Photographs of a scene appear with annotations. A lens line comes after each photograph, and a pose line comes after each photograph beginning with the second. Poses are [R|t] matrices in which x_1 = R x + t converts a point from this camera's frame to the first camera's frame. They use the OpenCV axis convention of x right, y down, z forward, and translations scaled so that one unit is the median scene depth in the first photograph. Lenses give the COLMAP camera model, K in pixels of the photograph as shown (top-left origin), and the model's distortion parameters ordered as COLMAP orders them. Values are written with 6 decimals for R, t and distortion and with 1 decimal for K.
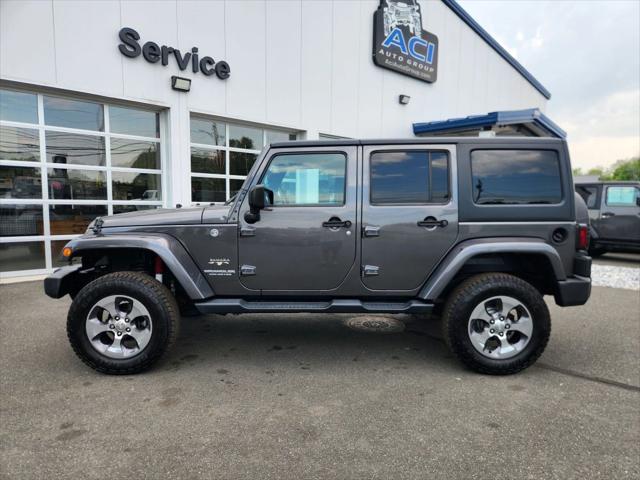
lens RADIAL K [[428.9, 0, 320.9], [0, 428.9, 243.0], [0, 0, 1]] dist [0.069708, -0.059278]
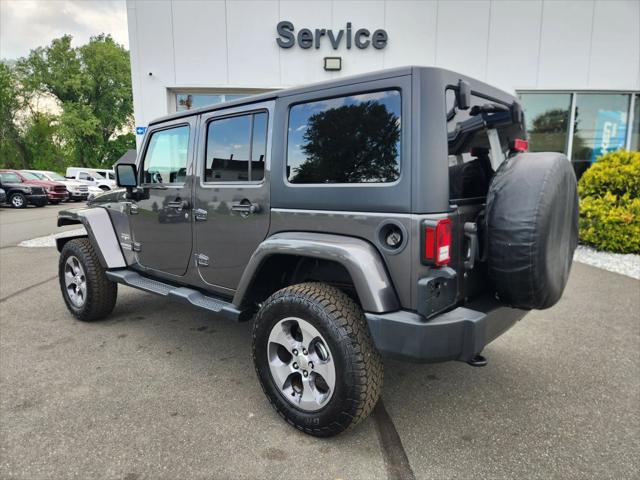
lens RADIAL K [[427.5, 0, 320.0], [0, 427.5, 240.0], [0, 0, 1]] dist [0.075071, -0.061068]
pose [[0.753768, 0.085006, -0.651619, 0.848874], [-0.054941, 0.996278, 0.066414, -0.046257], [0.654840, -0.014260, 0.755633, 0.499637]]
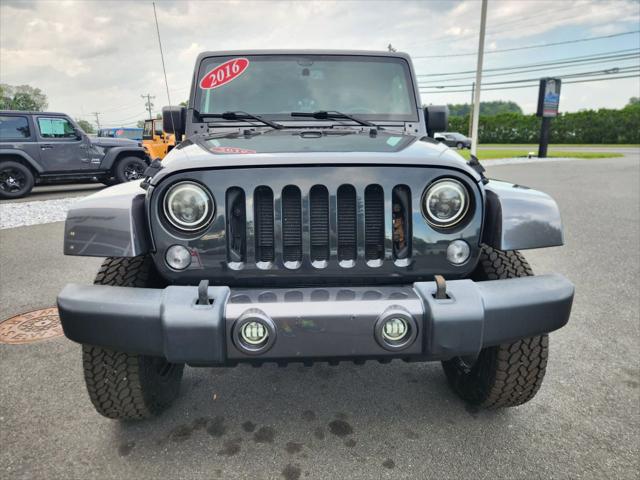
lens RADIAL K [[427.3, 0, 315.2], [0, 427.3, 240.5], [0, 0, 1]] dist [0.072632, -0.061105]
pose [[-0.041155, -0.241285, 0.969581, -1.021878], [0.105718, 0.963905, 0.244360, -0.105910], [-0.993544, 0.112559, -0.014161, 1.235523]]
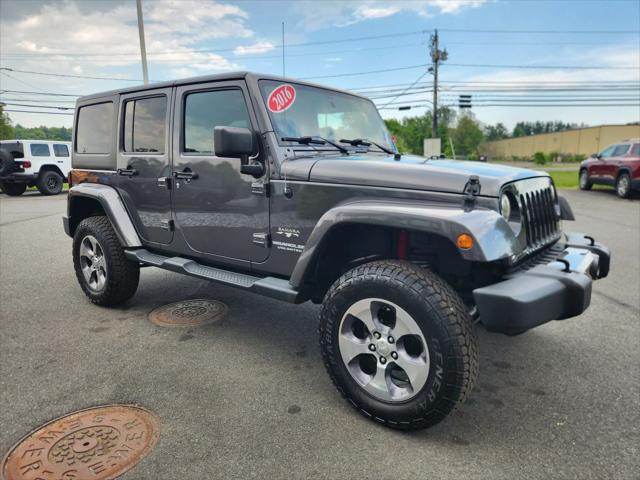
lens RADIAL K [[427.5, 0, 320.0], [0, 427.5, 240.0], [0, 0, 1]] dist [0.075071, -0.061068]
pose [[-0.774104, -0.118410, 0.621886, -0.743349], [0.062265, 0.963347, 0.260931, -0.177122], [-0.629989, 0.240709, -0.738358, 1.967538]]
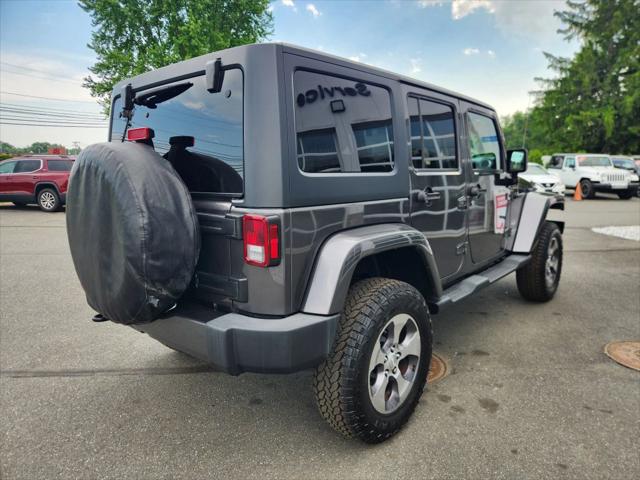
lens RADIAL K [[432.2, 0, 324.9], [0, 432.2, 237.6], [0, 0, 1]] dist [0.075669, -0.066987]
pose [[-0.661007, 0.121493, -0.740479, 0.922512], [-0.065762, 0.973629, 0.218451, -0.175127], [0.747492, 0.193094, -0.635587, 1.814261]]
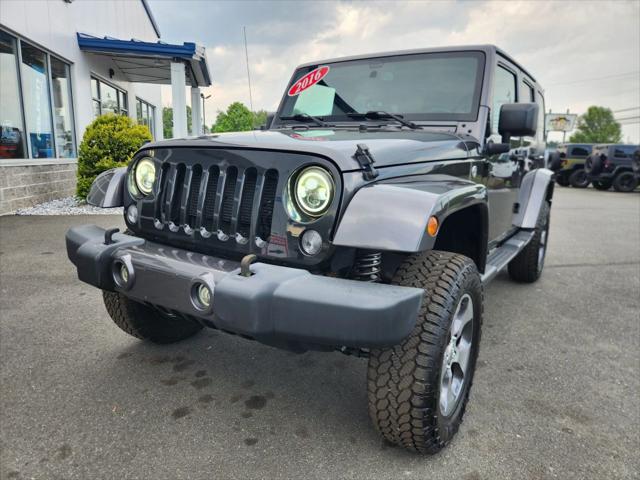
lens RADIAL K [[428.9, 0, 320.9], [0, 428.9, 243.0], [0, 0, 1]] dist [0.069708, -0.059278]
pose [[0.546449, -0.160871, 0.821897, -0.941372], [0.057242, 0.986257, 0.154983, -0.032155], [-0.835534, -0.037643, 0.548148, 0.827625]]
